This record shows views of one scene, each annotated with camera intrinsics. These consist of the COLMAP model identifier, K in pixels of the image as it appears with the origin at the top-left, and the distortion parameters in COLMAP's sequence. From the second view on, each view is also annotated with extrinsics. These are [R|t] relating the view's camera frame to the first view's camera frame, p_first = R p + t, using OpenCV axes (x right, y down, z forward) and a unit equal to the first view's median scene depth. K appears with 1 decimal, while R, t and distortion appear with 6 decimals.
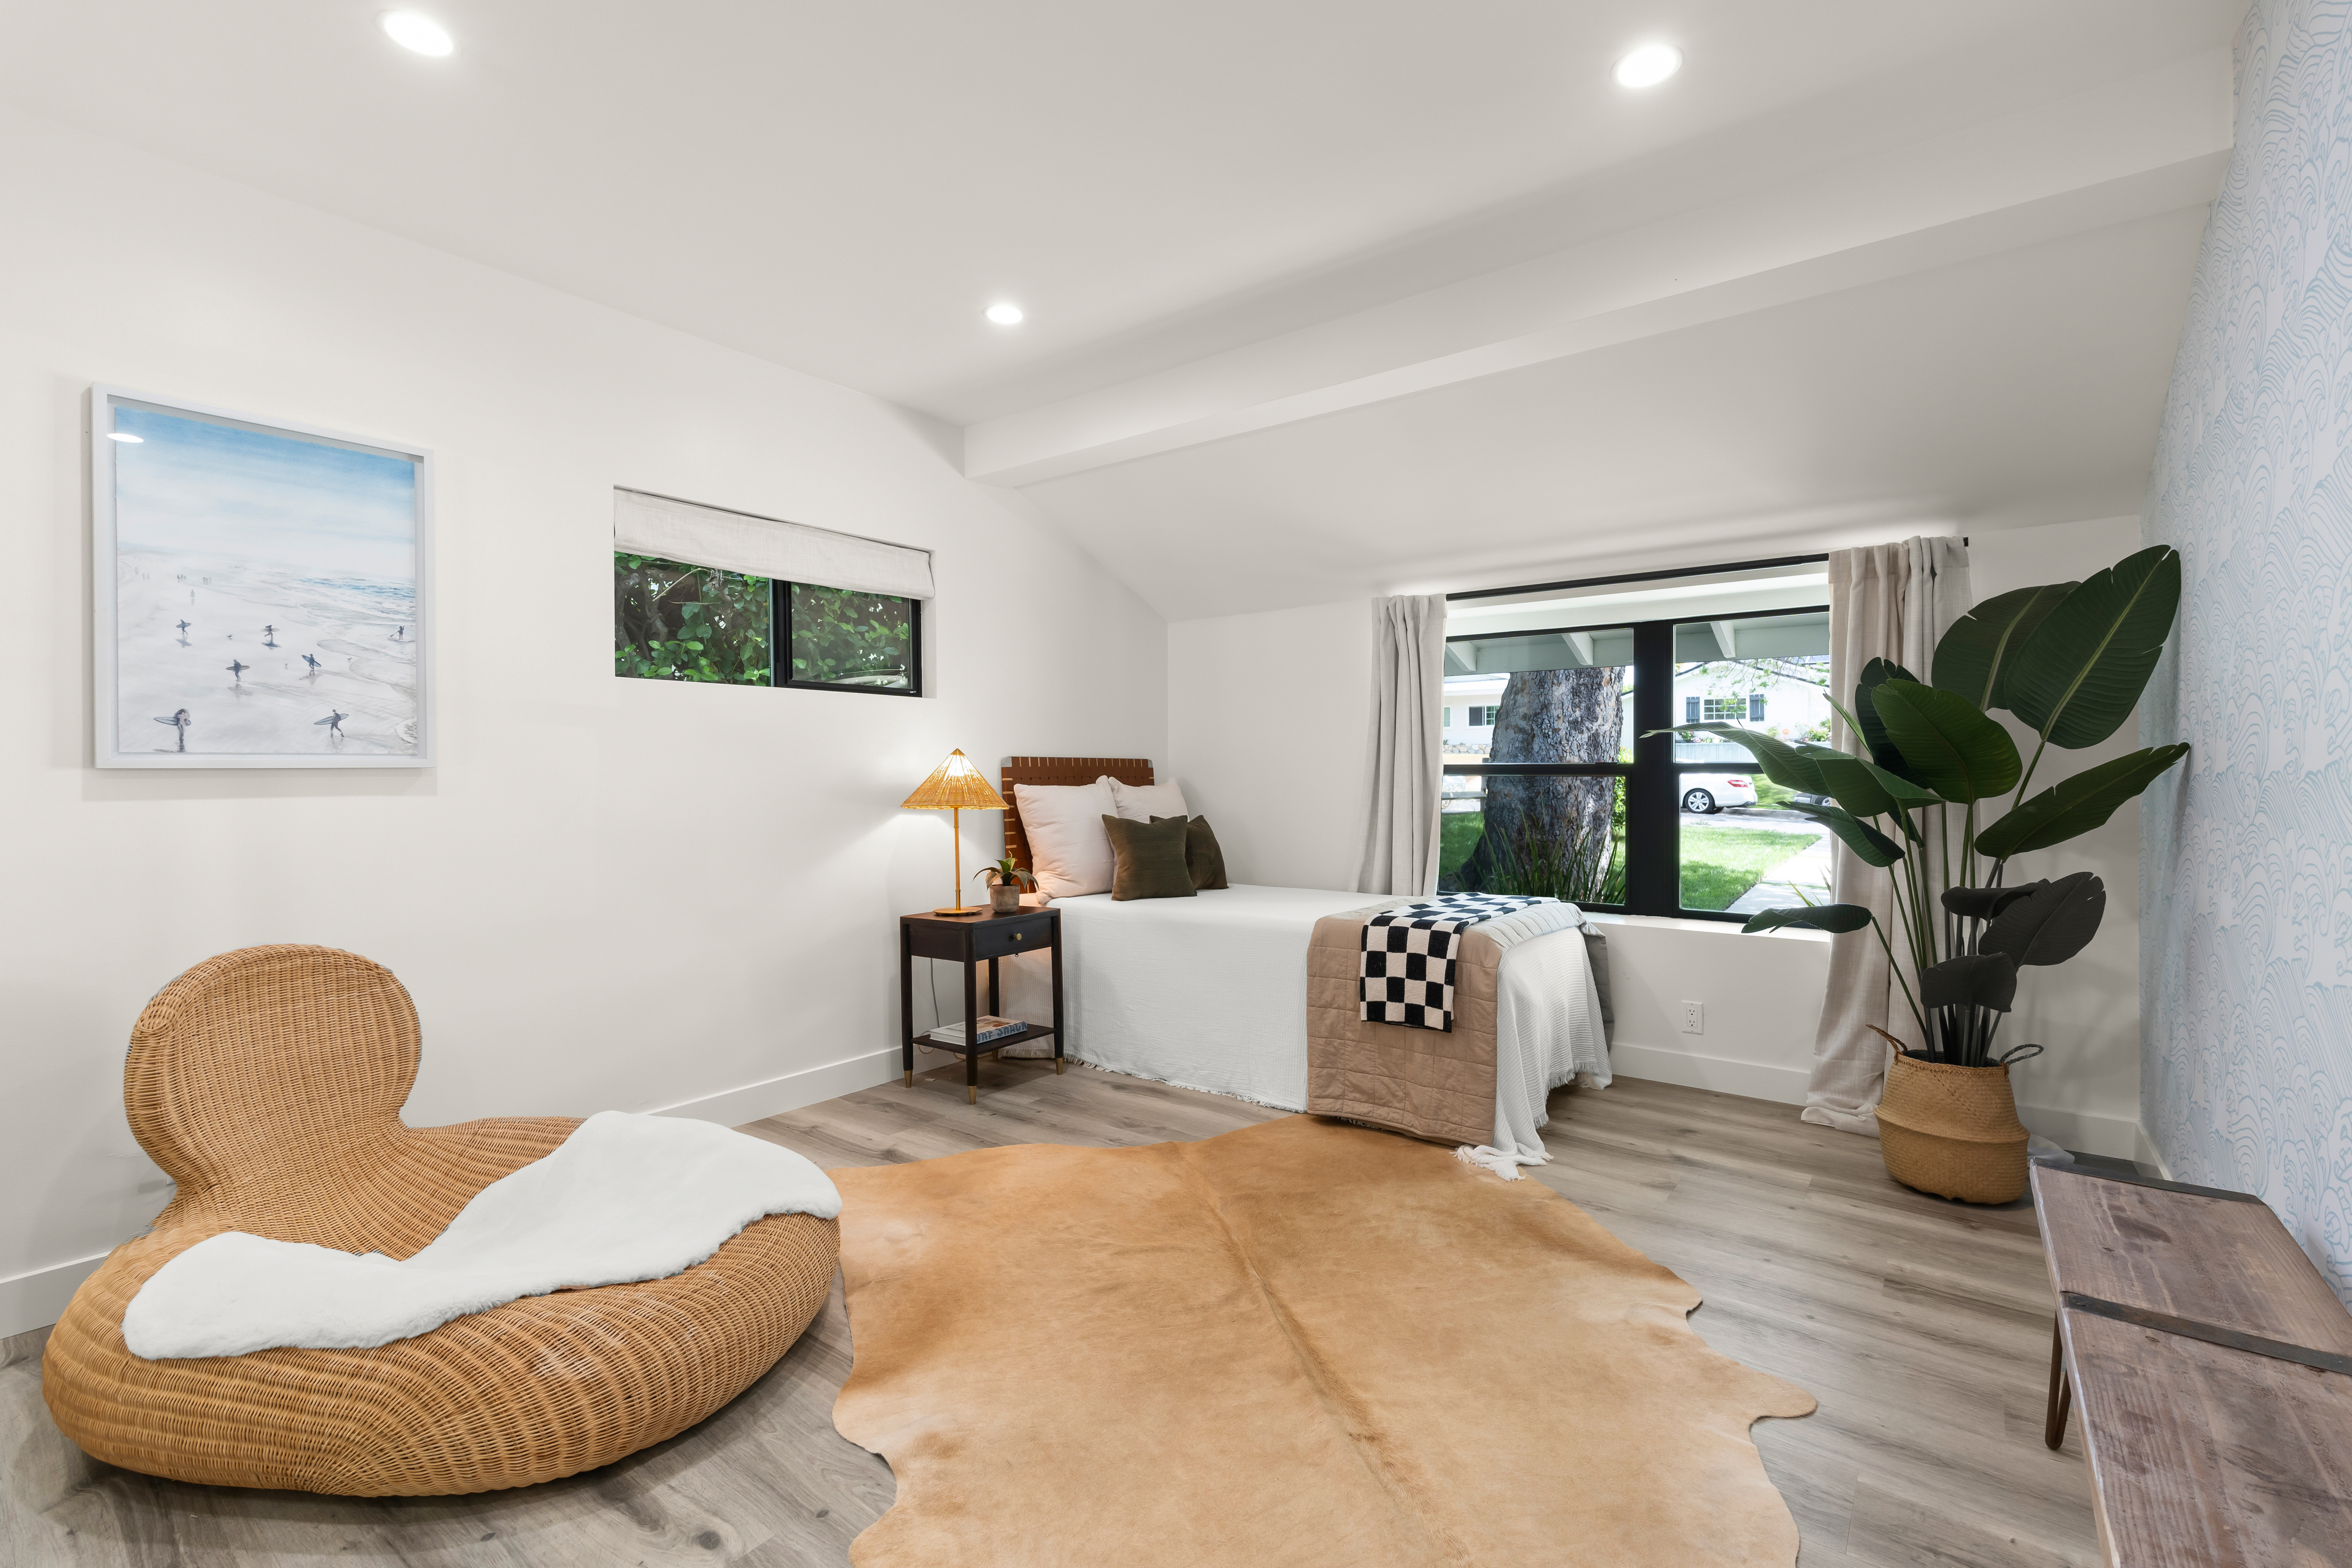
lens RADIAL K [[1030.7, 0, 1176.0], [0, 1030.7, 784.0], [0, 0, 1]] dist [-0.016035, 0.006728]
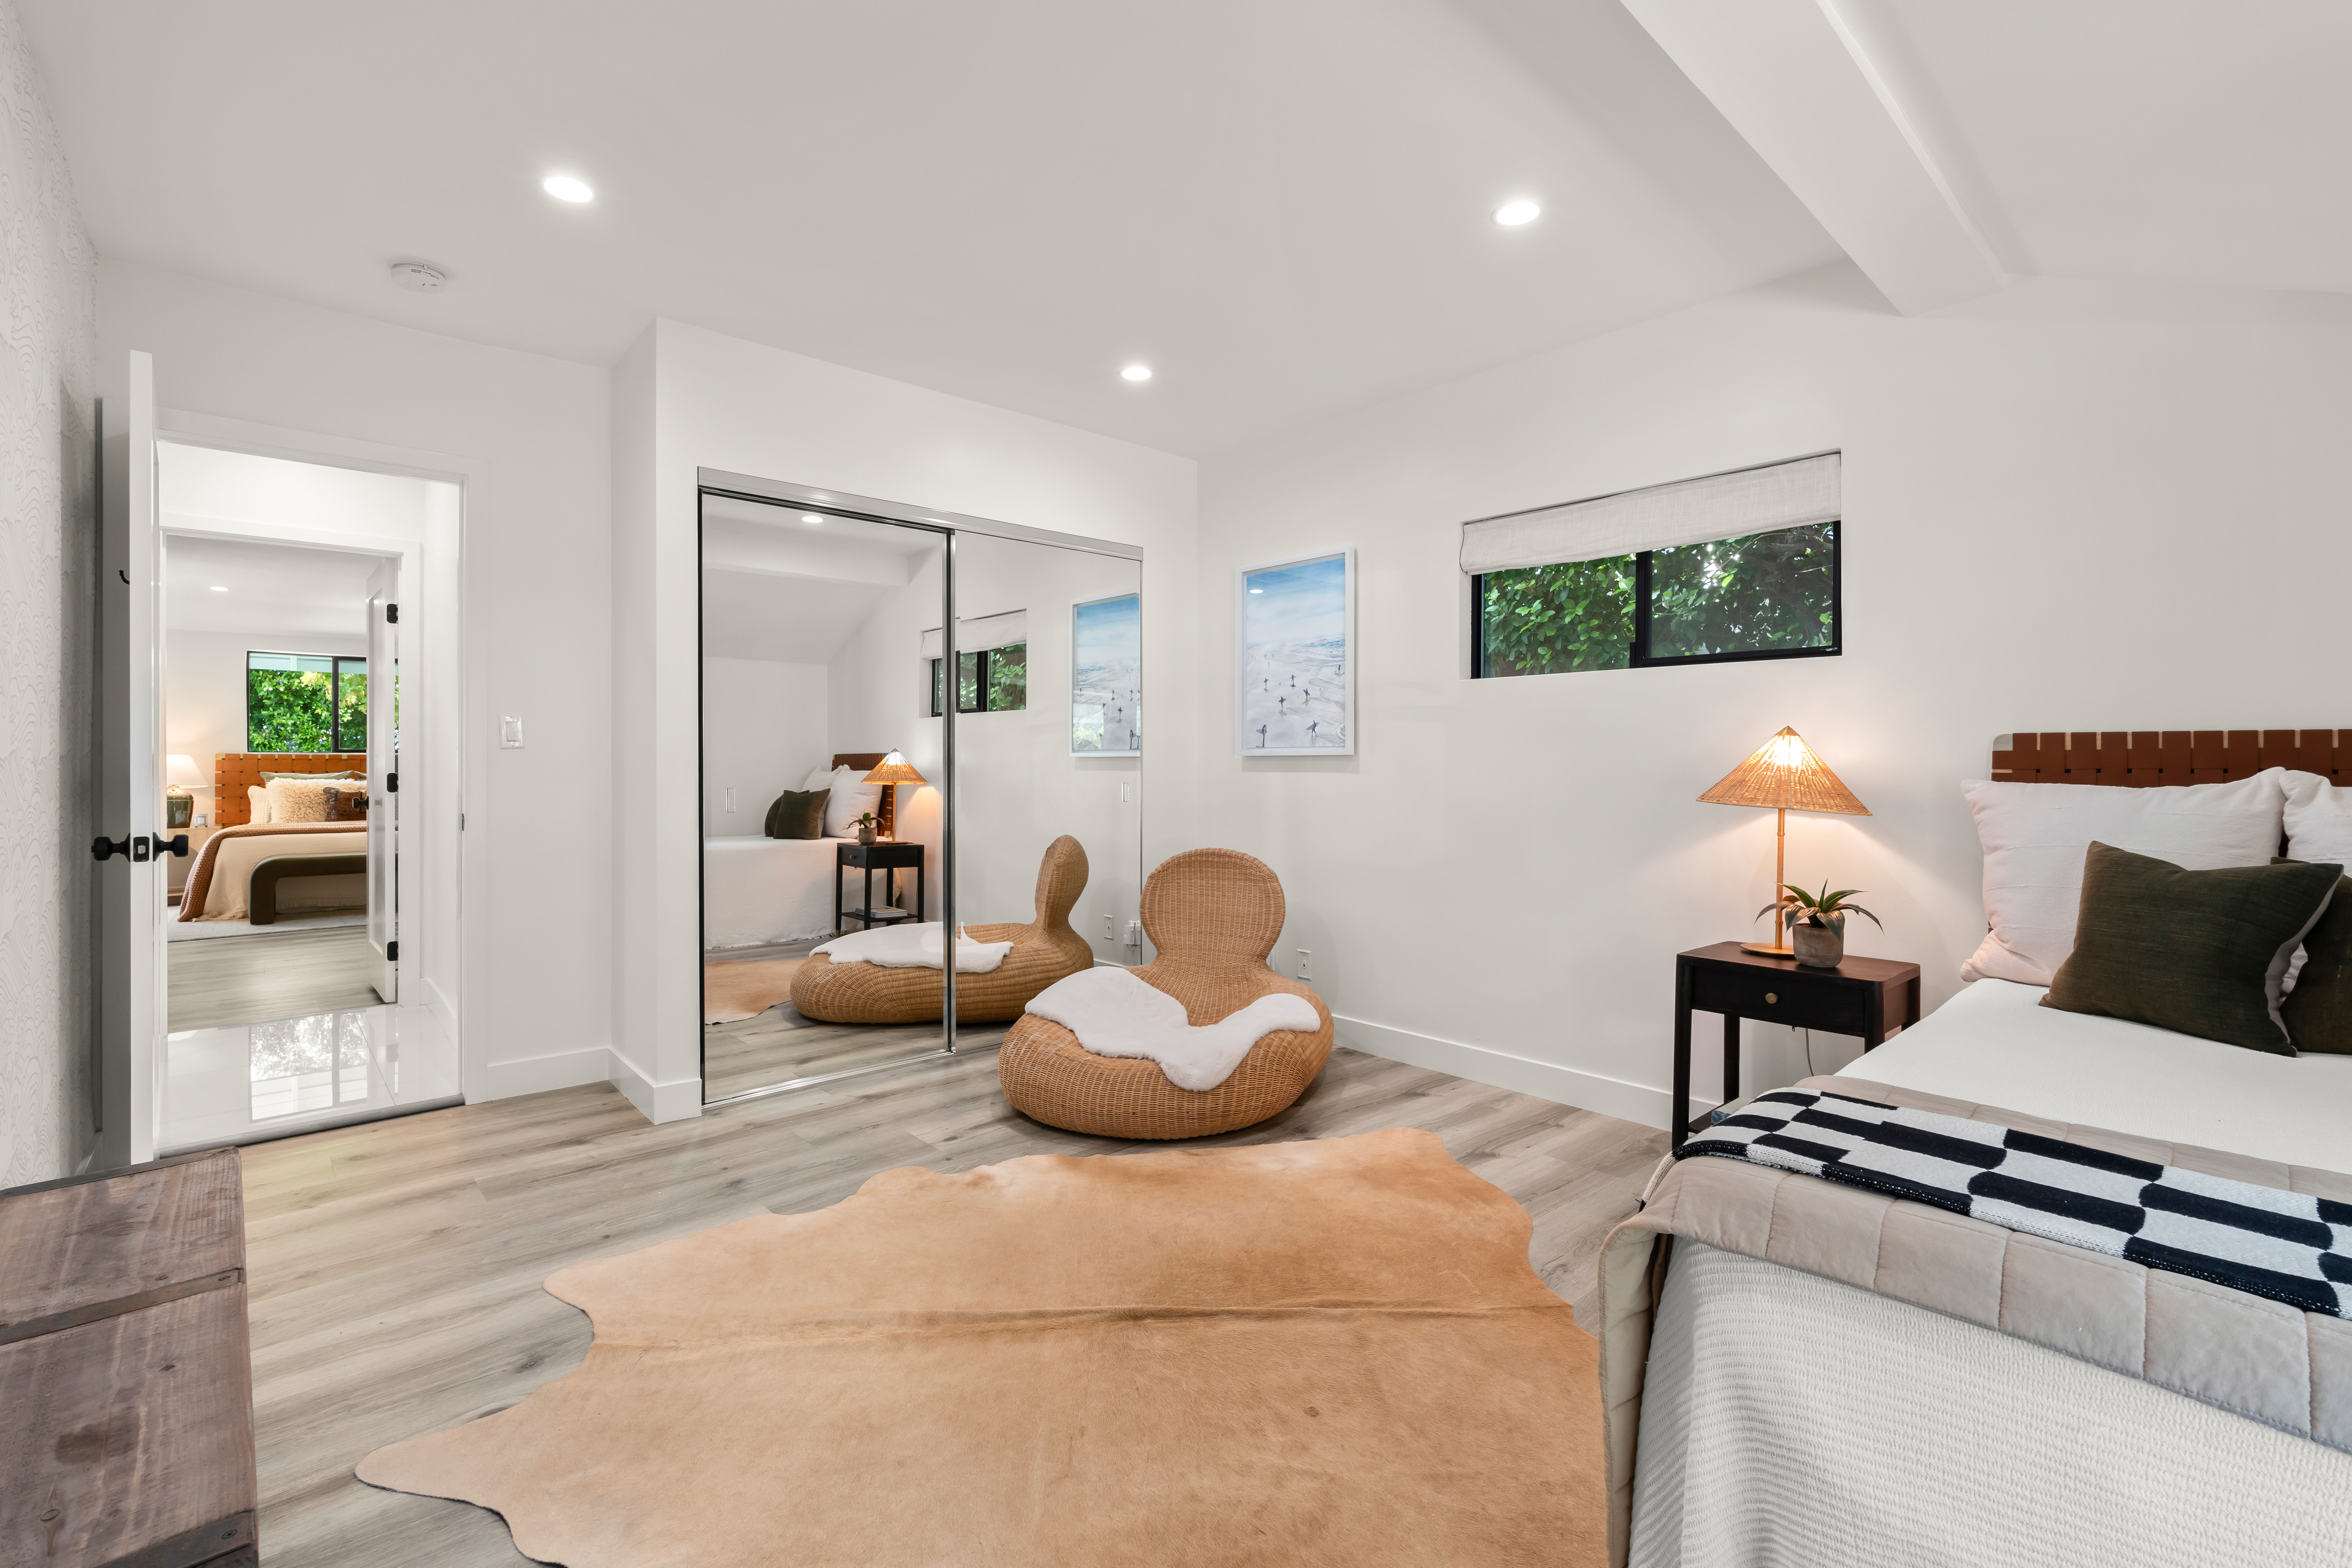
lens RADIAL K [[1035.7, 0, 1173.7], [0, 1035.7, 764.4], [0, 0, 1]] dist [-0.000474, -0.000228]
pose [[-0.177748, 0.006126, -0.984057, 0.880172], [-0.013656, 0.999869, 0.008691, -0.012290], [0.983981, 0.014984, -0.177641, 1.071584]]
